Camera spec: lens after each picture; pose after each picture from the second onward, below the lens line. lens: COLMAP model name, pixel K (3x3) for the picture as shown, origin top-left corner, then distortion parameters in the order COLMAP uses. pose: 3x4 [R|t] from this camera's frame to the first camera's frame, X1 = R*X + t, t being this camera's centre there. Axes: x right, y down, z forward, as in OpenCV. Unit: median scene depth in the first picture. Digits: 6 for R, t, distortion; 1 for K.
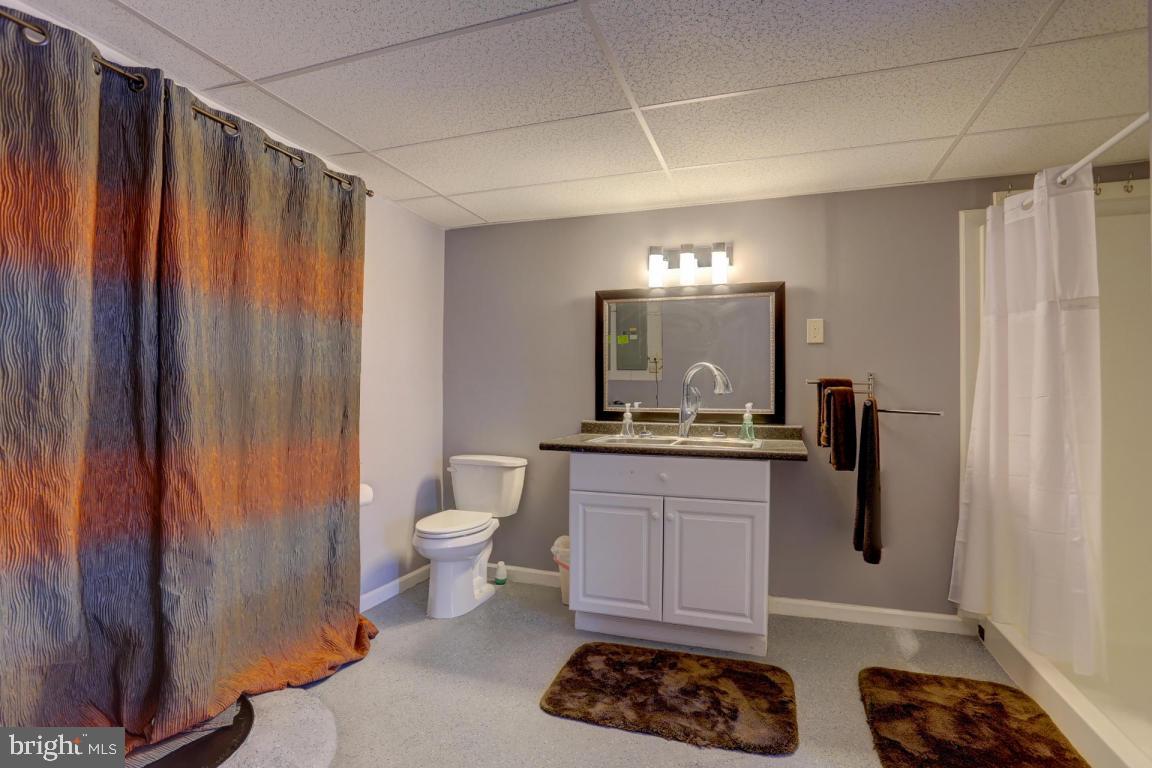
lens RADIAL K [[561.5, 0, 576.5], [0, 561.5, 392.0], [0, 0, 1]] dist [-0.063061, 0.017310]
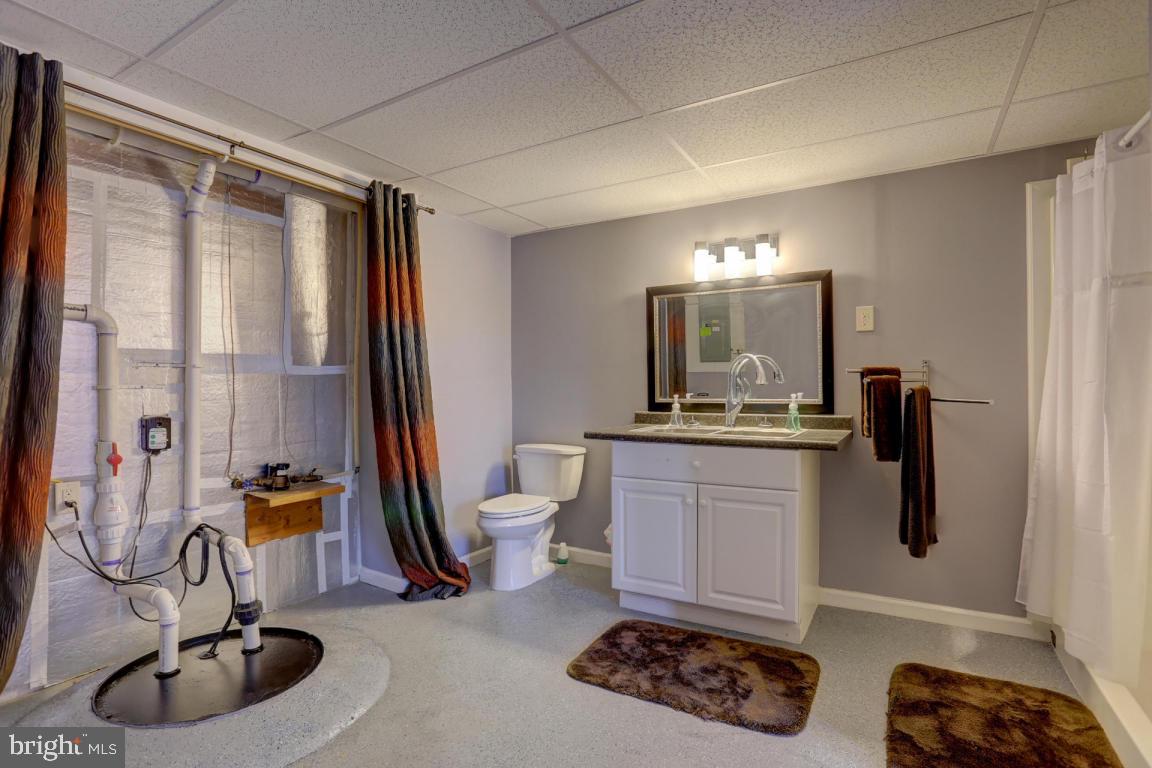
lens RADIAL K [[561.5, 0, 590.9], [0, 561.5, 389.7], [0, 0, 1]] dist [-0.063061, 0.017310]
pose [[0.980220, -0.012270, -0.197532, 0.168644], [0.013991, 0.999875, 0.007322, 0.001783], [0.197418, -0.009941, 0.980269, -0.054656]]
